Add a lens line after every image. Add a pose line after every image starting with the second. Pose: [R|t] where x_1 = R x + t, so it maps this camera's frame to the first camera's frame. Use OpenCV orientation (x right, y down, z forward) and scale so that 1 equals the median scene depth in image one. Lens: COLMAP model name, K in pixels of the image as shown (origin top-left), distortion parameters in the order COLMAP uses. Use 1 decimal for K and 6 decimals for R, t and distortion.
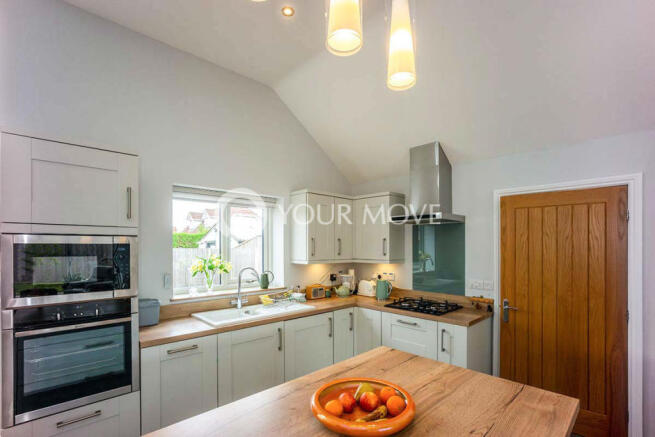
lens RADIAL K [[312.6, 0, 365.5], [0, 312.6, 247.5], [0, 0, 1]] dist [-0.001078, 0.001026]
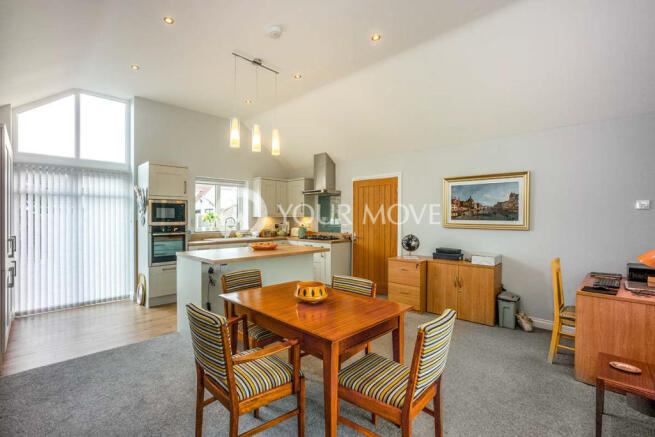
lens RADIAL K [[331.1, 0, 321.2], [0, 331.1, 219.8], [0, 0, 1]] dist [-0.009865, -0.000109]
pose [[0.997101, 0.000308, -0.076092, 0.342819], [-0.000450, 0.999998, -0.001853, 0.076607], [0.076091, 0.001882, 0.997099, -0.990365]]
